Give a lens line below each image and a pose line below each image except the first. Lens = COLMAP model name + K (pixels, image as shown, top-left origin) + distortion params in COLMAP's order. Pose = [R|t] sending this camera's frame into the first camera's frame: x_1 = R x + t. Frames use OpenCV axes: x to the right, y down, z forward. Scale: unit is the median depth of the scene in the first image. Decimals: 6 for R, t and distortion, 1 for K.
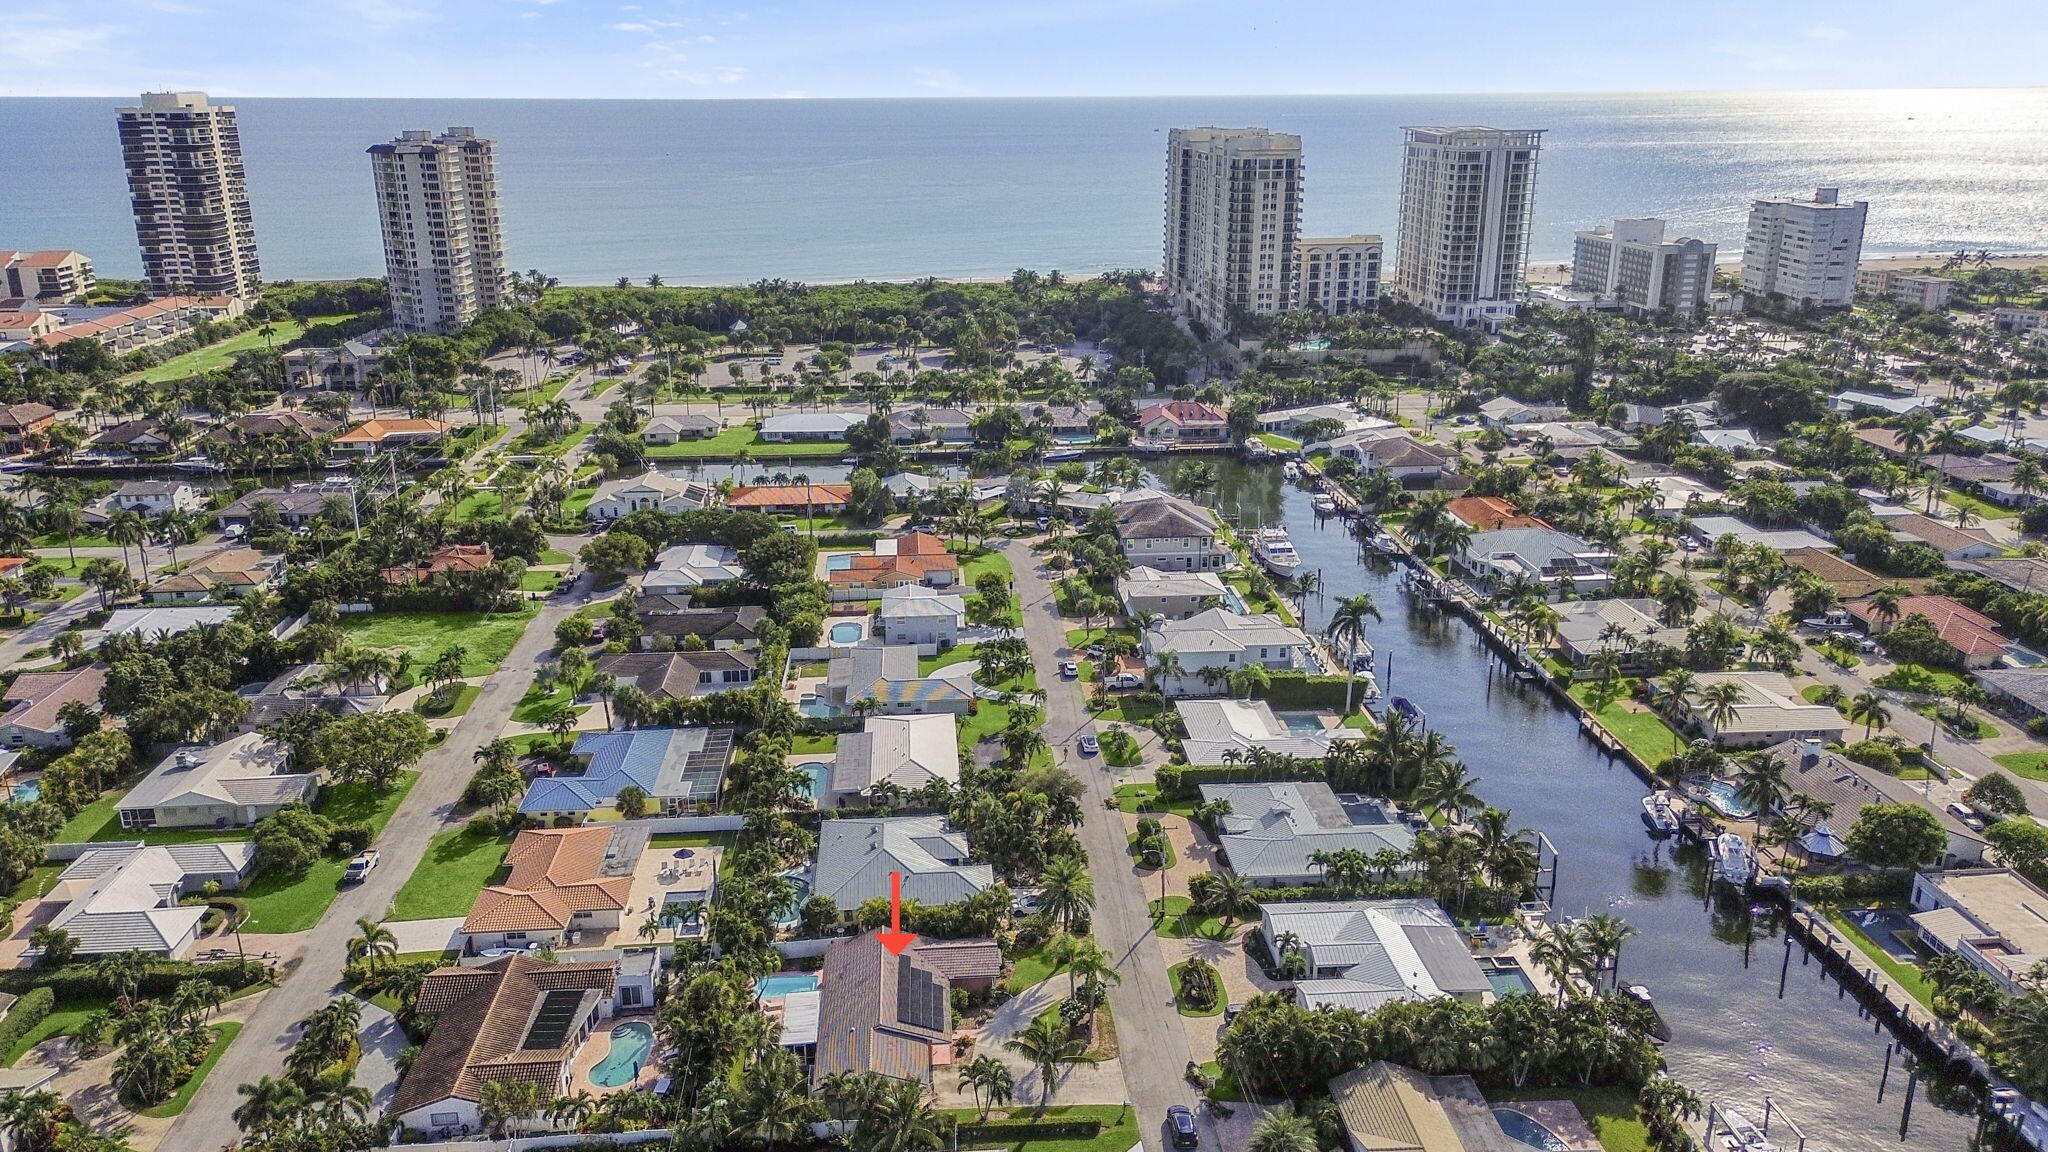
lens RADIAL K [[1478.6, 0, 976.9], [0, 1478.6, 578.3], [0, 0, 1]] dist [0.079952, -0.128308]
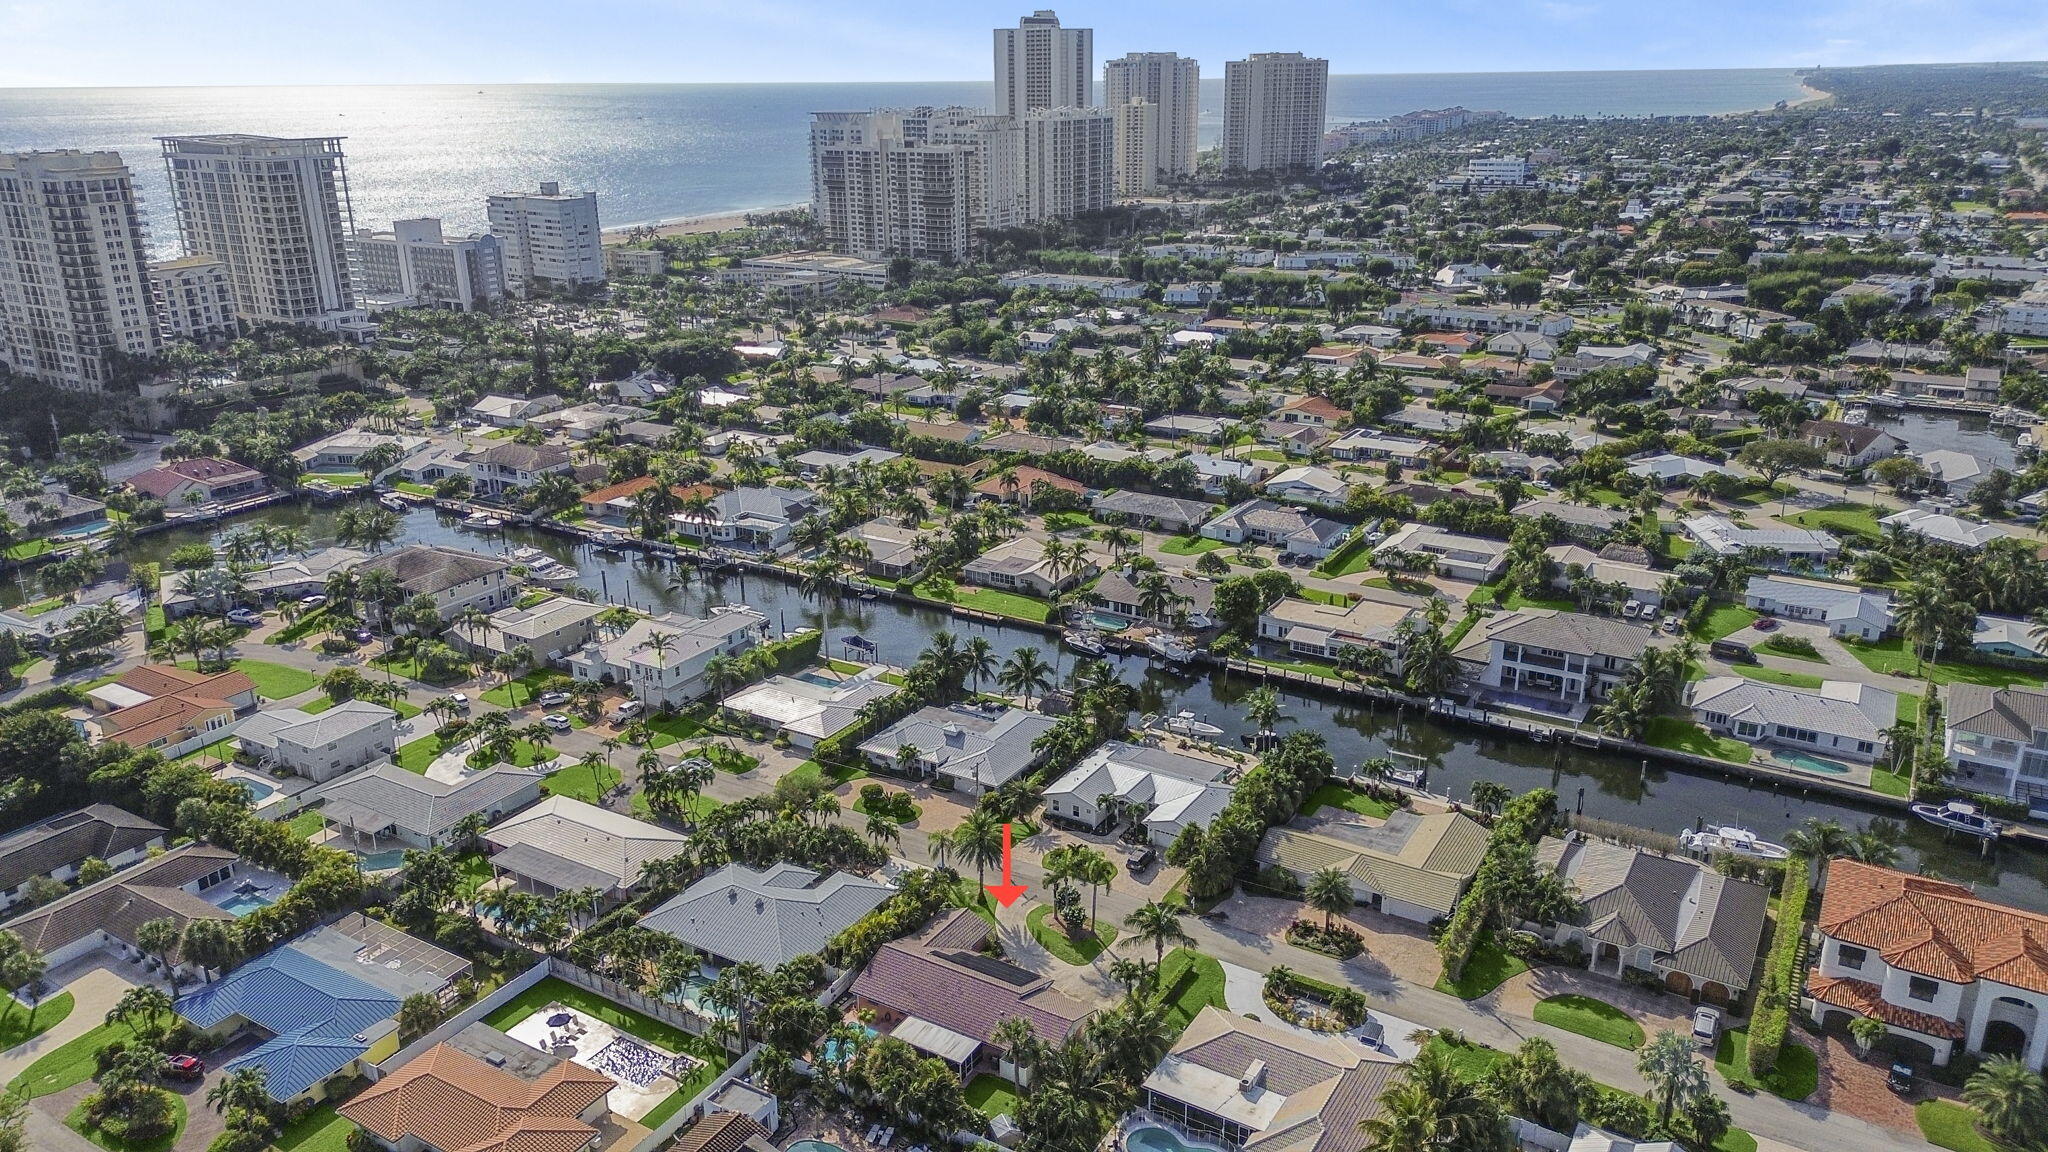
lens RADIAL K [[1478.6, 0, 976.9], [0, 1478.6, 578.3], [0, 0, 1]] dist [0.079952, -0.128308]
pose [[0.573387, -0.262327, 0.776152, -0.489749], [0.259644, 0.956704, 0.131536, -0.081053], [-0.777054, 0.126102, 0.616673, 0.186718]]
